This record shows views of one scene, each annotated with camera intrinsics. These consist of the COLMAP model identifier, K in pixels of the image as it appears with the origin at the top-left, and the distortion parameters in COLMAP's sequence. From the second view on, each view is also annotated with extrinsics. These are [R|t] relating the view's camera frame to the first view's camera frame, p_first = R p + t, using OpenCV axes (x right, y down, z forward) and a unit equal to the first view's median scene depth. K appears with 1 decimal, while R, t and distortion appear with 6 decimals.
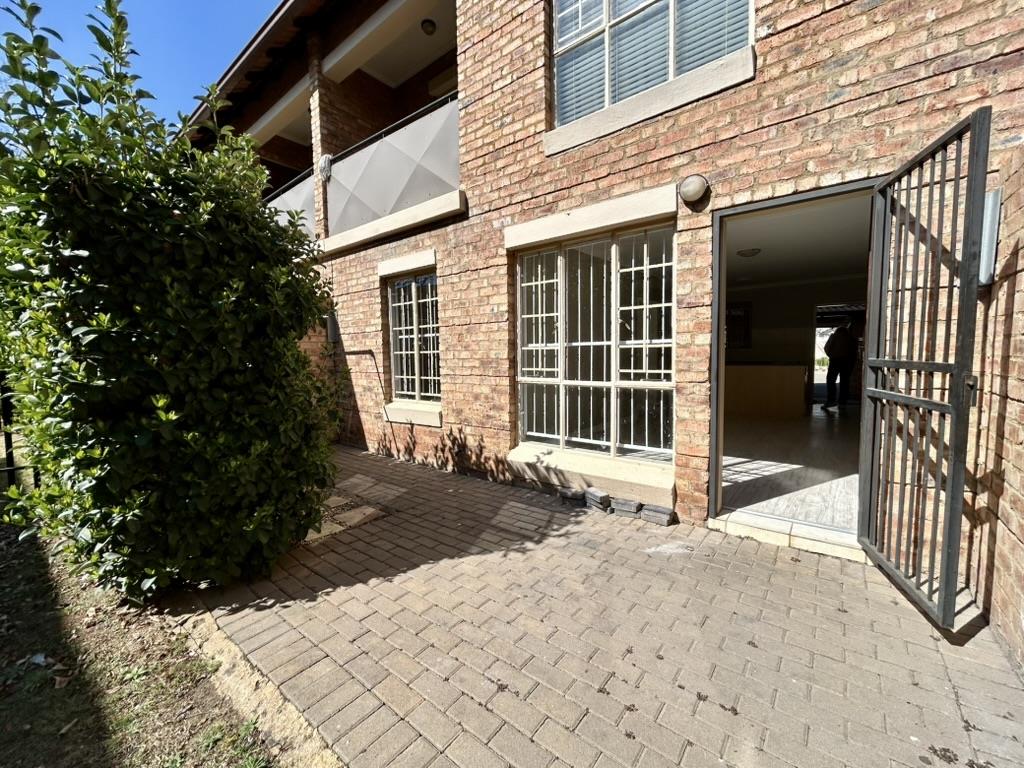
lens RADIAL K [[415.3, 0, 512.0], [0, 415.3, 384.0], [0, 0, 1]] dist [-0.002212, 0.000821]
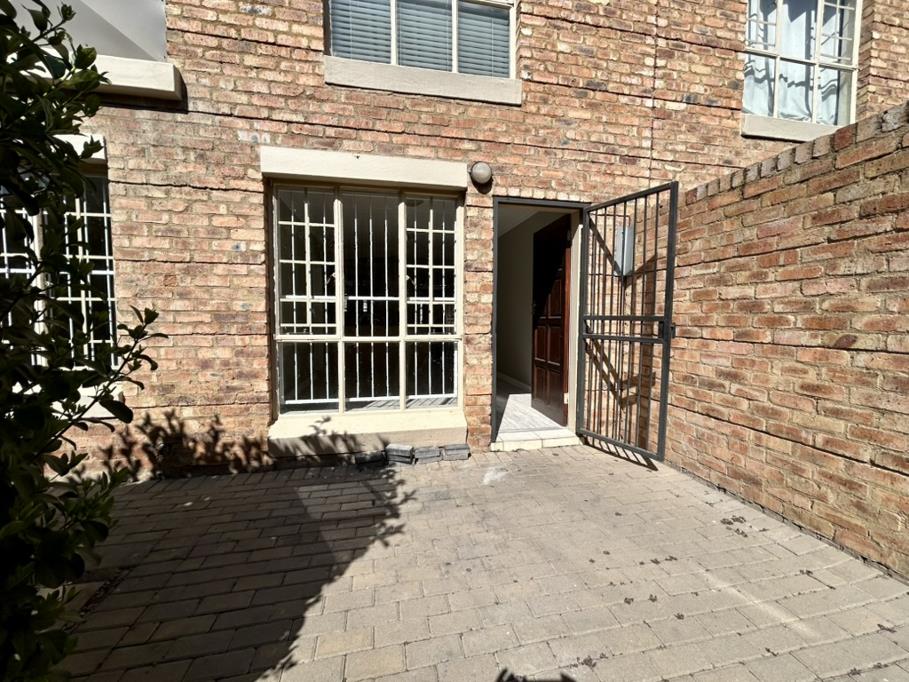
lens RADIAL K [[368.7, 0, 454.5], [0, 368.7, 341.0], [0, 0, 1]] dist [-0.002212, 0.000821]
pose [[0.641242, -0.029140, 0.766785, -0.352670], [0.041635, 0.999128, 0.003152, 0.008291], [-0.766208, 0.029904, 0.641896, 0.301951]]
